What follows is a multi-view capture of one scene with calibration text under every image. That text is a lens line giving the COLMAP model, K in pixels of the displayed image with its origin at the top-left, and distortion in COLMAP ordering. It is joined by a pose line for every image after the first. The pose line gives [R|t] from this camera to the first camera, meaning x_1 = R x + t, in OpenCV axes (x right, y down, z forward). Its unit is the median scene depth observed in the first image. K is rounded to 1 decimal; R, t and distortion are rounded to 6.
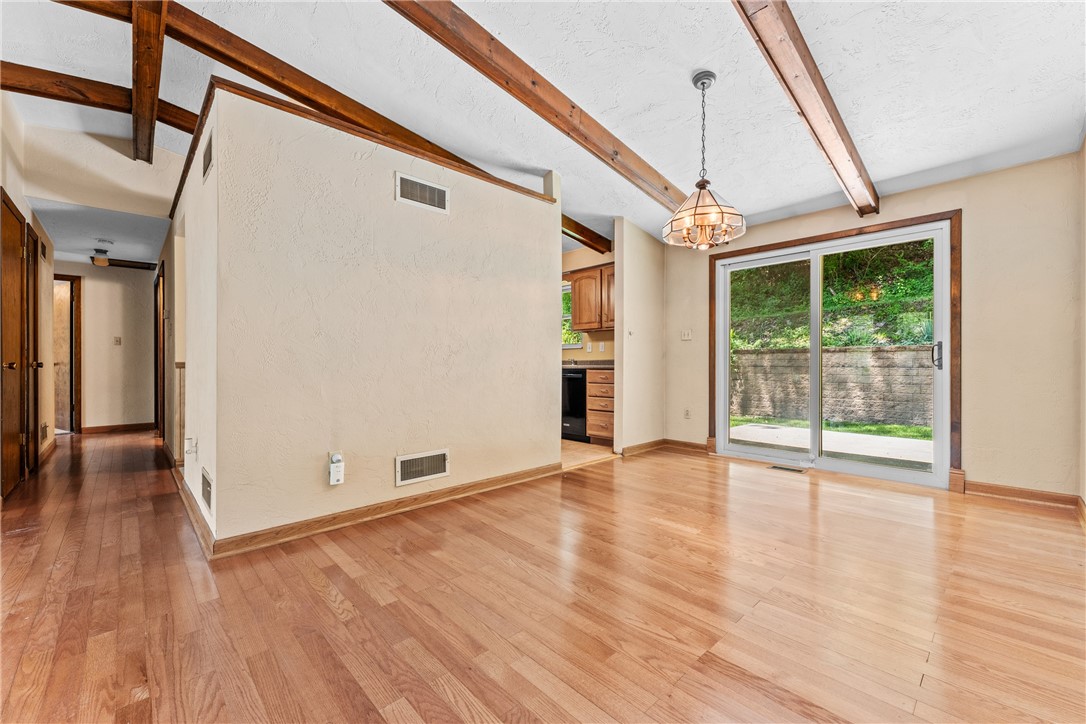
lens RADIAL K [[438.2, 0, 549.2], [0, 438.2, 364.9], [0, 0, 1]] dist [0.002787, 0.000799]
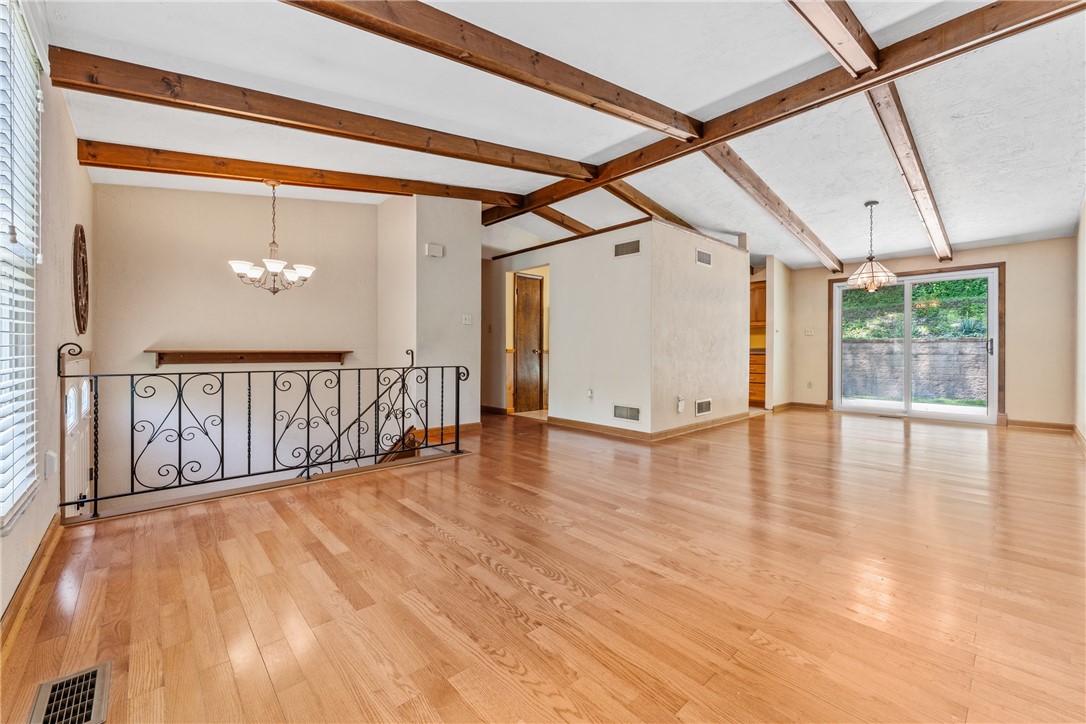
lens RADIAL K [[438.2, 0, 543.8], [0, 438.2, 351.9], [0, 0, 1]] dist [0.002787, 0.000799]
pose [[0.999655, 0.002104, -0.026187, -0.759725], [-0.002122, 0.999998, -0.000650, 0.003586], [0.026186, 0.000705, 0.999657, -0.709900]]
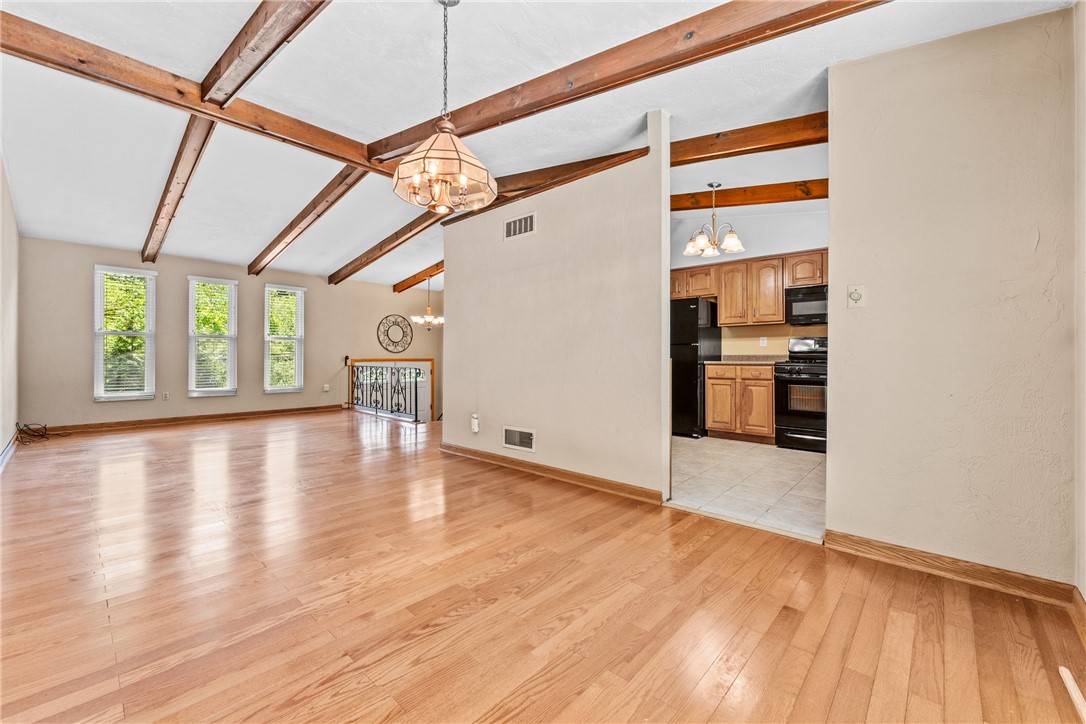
lens RADIAL K [[438.2, 0, 544.0], [0, 438.2, 355.9], [0, 0, 1]] dist [0.002787, 0.000799]
pose [[0.056983, -0.005870, -0.998358, 0.843399], [-0.007363, 0.999953, -0.006300, -0.001863], [0.998348, 0.007710, 0.056937, 0.841722]]
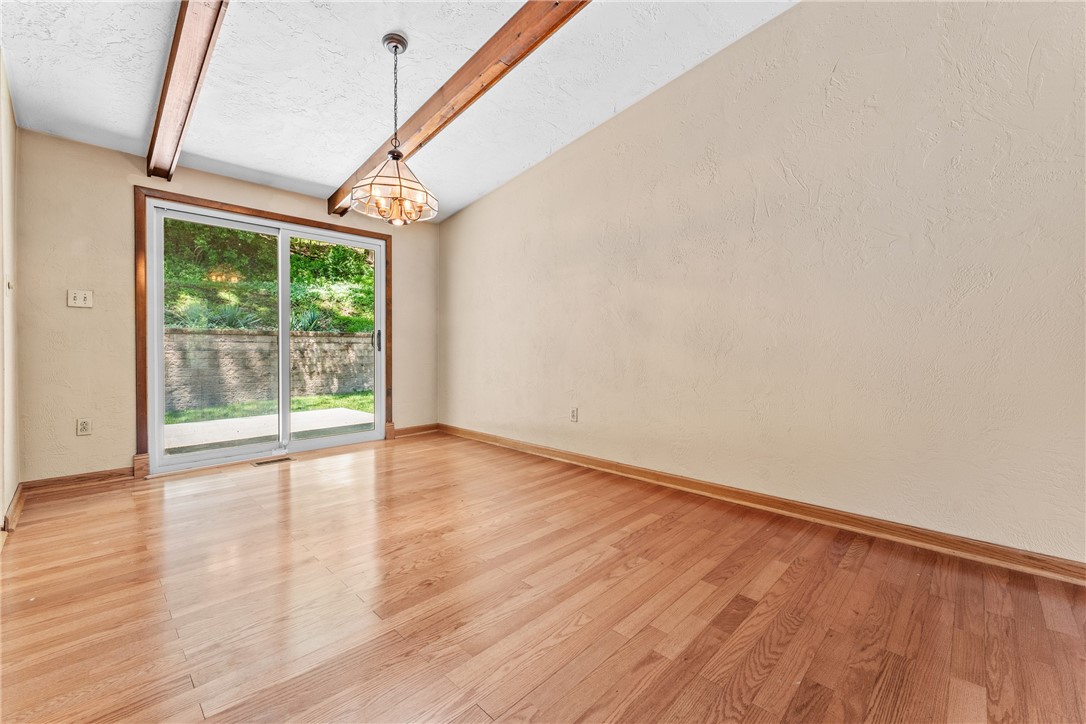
lens RADIAL K [[438.2, 0, 543.6], [0, 438.2, 355.6], [0, 0, 1]] dist [0.002787, 0.000799]
pose [[-0.030837, -0.018141, 0.999360, -0.437046], [0.000591, 0.999835, 0.018168, 0.000193], [-0.999524, 0.001150, -0.030821, 0.518771]]
